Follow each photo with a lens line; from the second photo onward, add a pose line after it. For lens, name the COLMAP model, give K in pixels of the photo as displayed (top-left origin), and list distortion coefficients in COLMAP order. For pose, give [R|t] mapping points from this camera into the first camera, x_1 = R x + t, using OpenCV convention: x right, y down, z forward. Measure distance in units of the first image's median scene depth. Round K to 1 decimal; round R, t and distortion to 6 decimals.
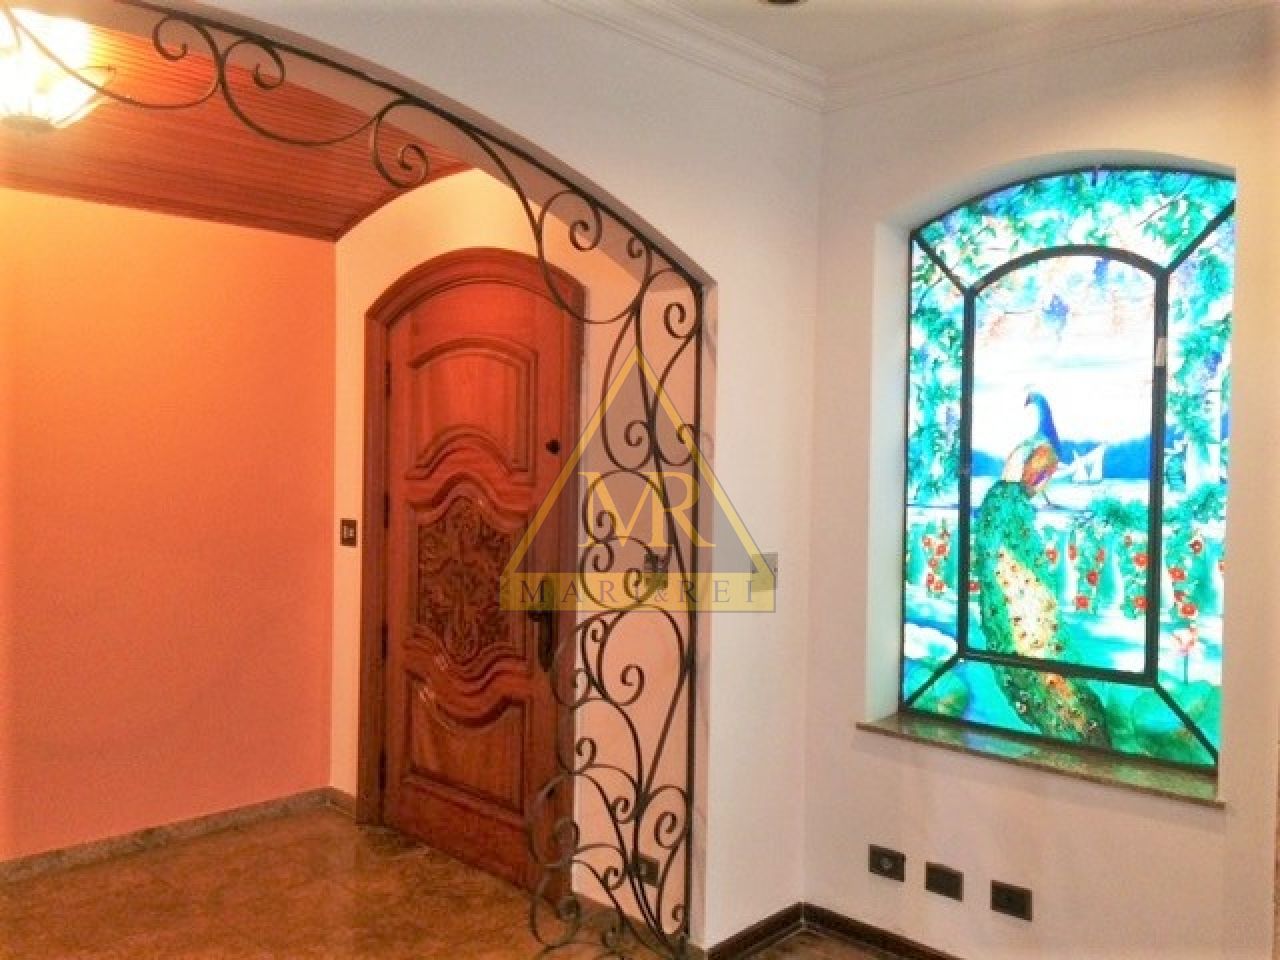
lens RADIAL K [[1122.6, 0, 647.3], [0, 1122.6, 481.3], [0, 0, 1]] dist [0.070447, -0.075292]
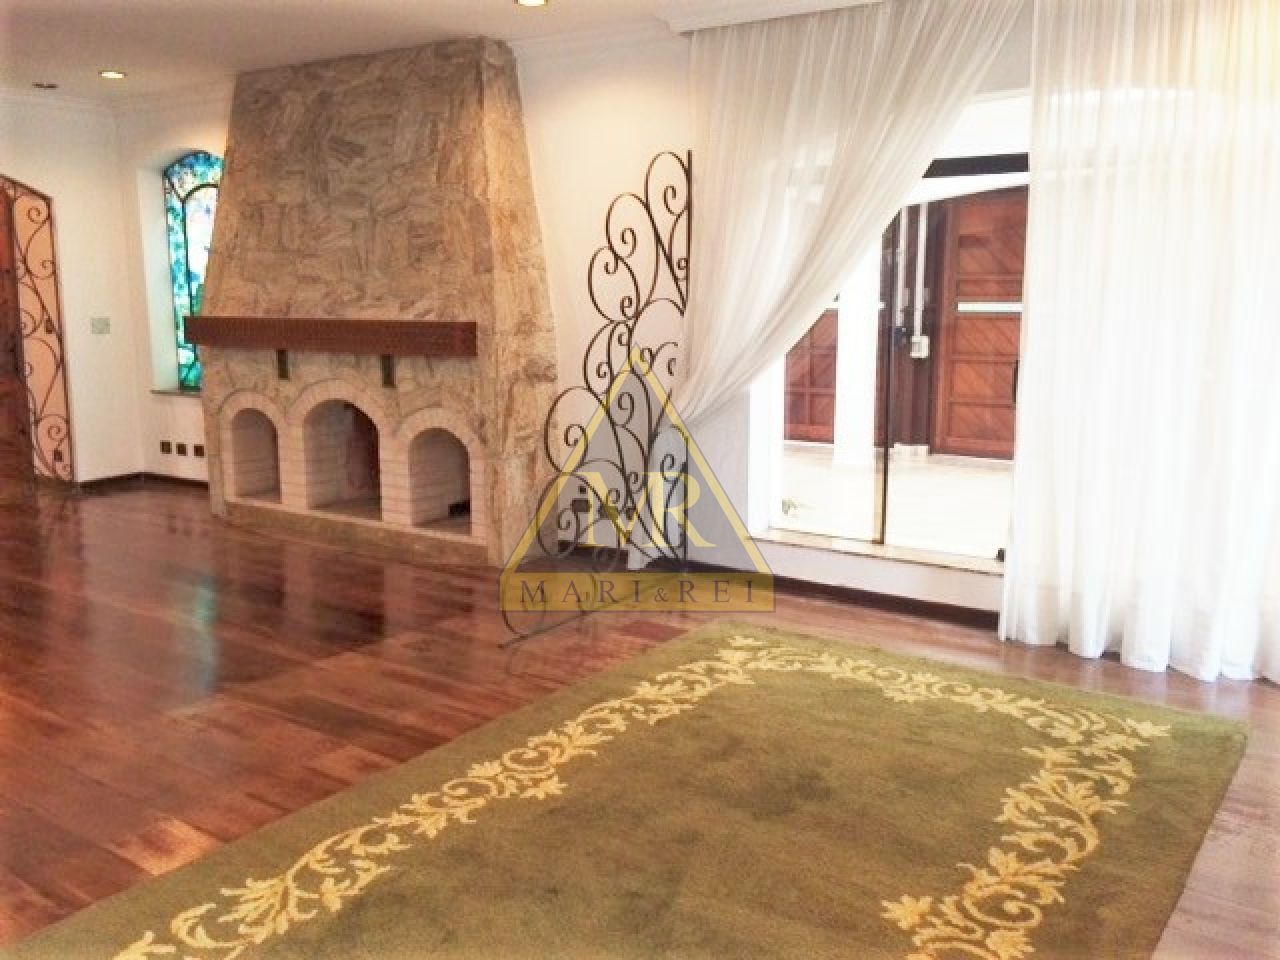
lens RADIAL K [[1122.6, 0, 626.9], [0, 1122.6, 476.4], [0, 0, 1]] dist [0.070447, -0.075292]
pose [[0.988879, -0.044521, 0.141904, 0.829128], [0.024739, 0.990091, 0.138230, 0.092082], [-0.146652, -0.133182, 0.980182, -1.487198]]
